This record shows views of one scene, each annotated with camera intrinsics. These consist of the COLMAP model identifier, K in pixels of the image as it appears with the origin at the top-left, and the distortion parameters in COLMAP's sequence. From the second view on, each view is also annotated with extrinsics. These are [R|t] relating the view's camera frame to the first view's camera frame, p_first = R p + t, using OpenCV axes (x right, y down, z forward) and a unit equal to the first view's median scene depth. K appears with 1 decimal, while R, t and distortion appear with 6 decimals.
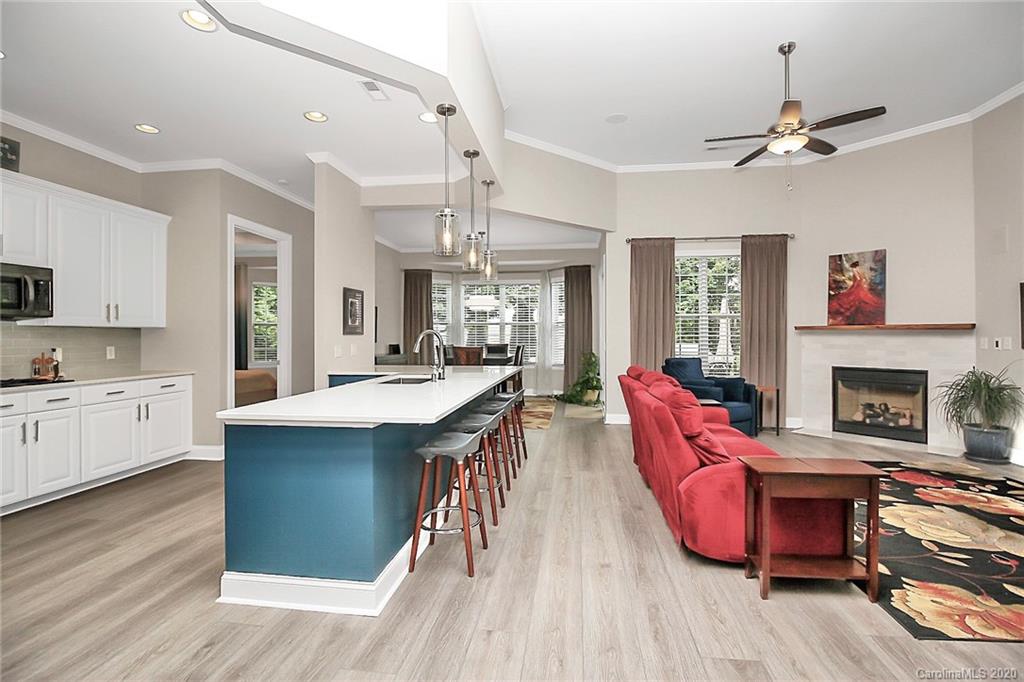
lens RADIAL K [[475.0, 0, 513.1], [0, 475.0, 336.1], [0, 0, 1]] dist [-0.001396, -0.011770]
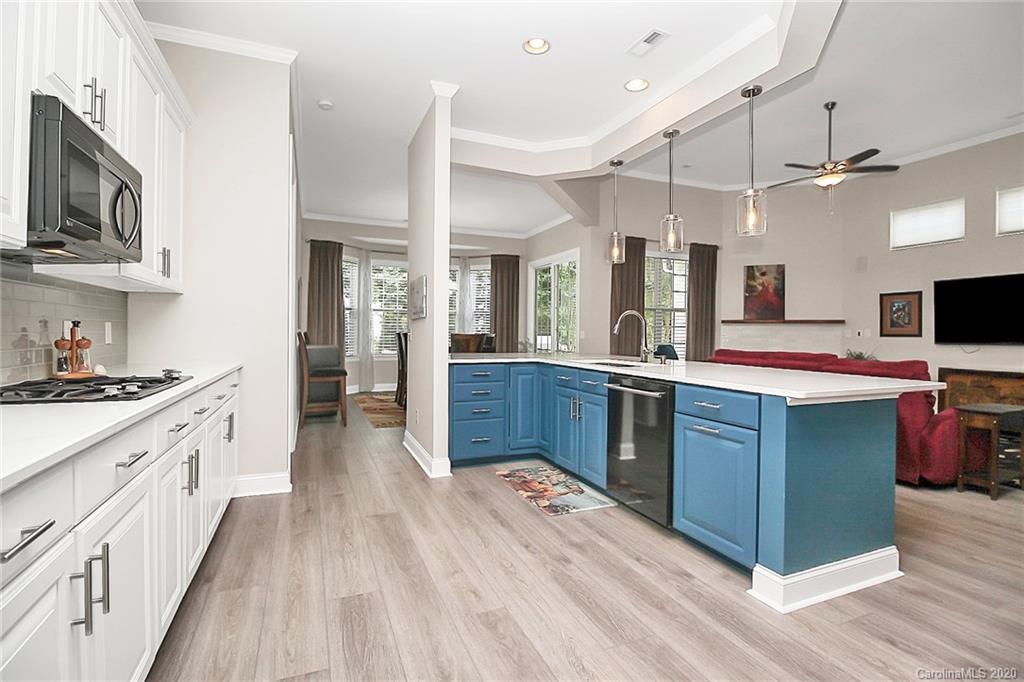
lens RADIAL K [[485.3, 0, 514.2], [0, 485.3, 334.8], [0, 0, 1]] dist [-0.001493, -0.000592]
pose [[0.860065, 0.006913, 0.510137, -0.564908], [-0.011376, 0.999919, 0.005629, 0.019221], [-0.510057, -0.010644, 0.860075, 0.182343]]
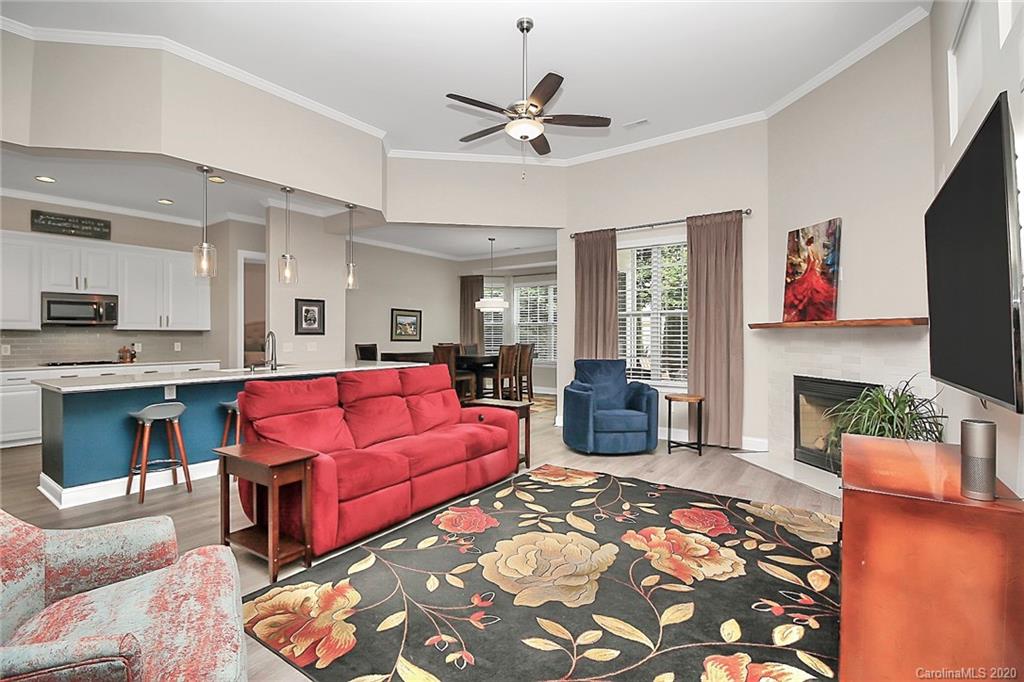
lens RADIAL K [[475.0, 0, 513.1], [0, 475.0, 336.1], [0, 0, 1]] dist [-0.001396, -0.011770]
pose [[0.883746, 0.000279, -0.467966, 0.649945], [-0.000310, 1.000000, 0.000011, -0.000037], [0.467966, 0.000135, 0.883746, 0.110623]]
